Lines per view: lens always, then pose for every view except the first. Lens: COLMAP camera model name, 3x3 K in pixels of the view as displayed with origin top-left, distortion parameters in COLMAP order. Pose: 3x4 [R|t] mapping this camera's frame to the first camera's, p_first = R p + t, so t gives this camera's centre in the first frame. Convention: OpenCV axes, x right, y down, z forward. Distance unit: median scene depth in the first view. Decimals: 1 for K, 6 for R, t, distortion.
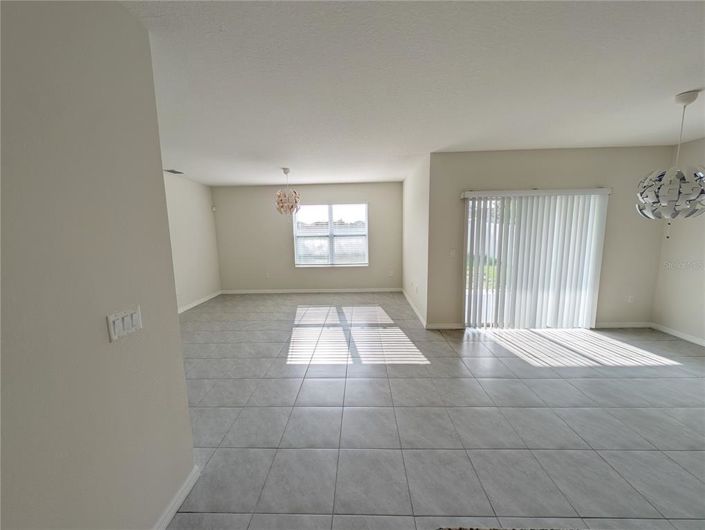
lens RADIAL K [[269.2, 0, 356.0], [0, 269.2, 264.9], [0, 0, 1]] dist [0.002003, 0.000076]
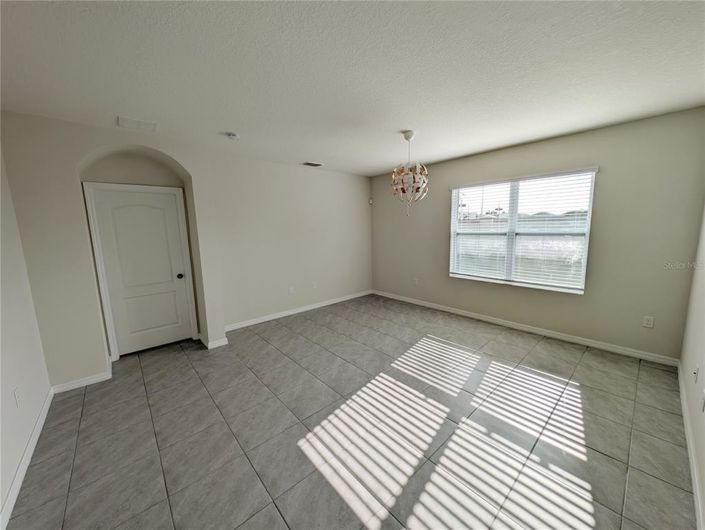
lens RADIAL K [[269.2, 0, 347.9], [0, 269.2, 264.6], [0, 0, 1]] dist [0.002003, 0.000076]
pose [[0.681834, 0.108821, -0.723368, 0.107132], [-0.093477, 0.993727, 0.061383, -0.042377], [0.725510, 0.025765, 0.687729, 0.315400]]
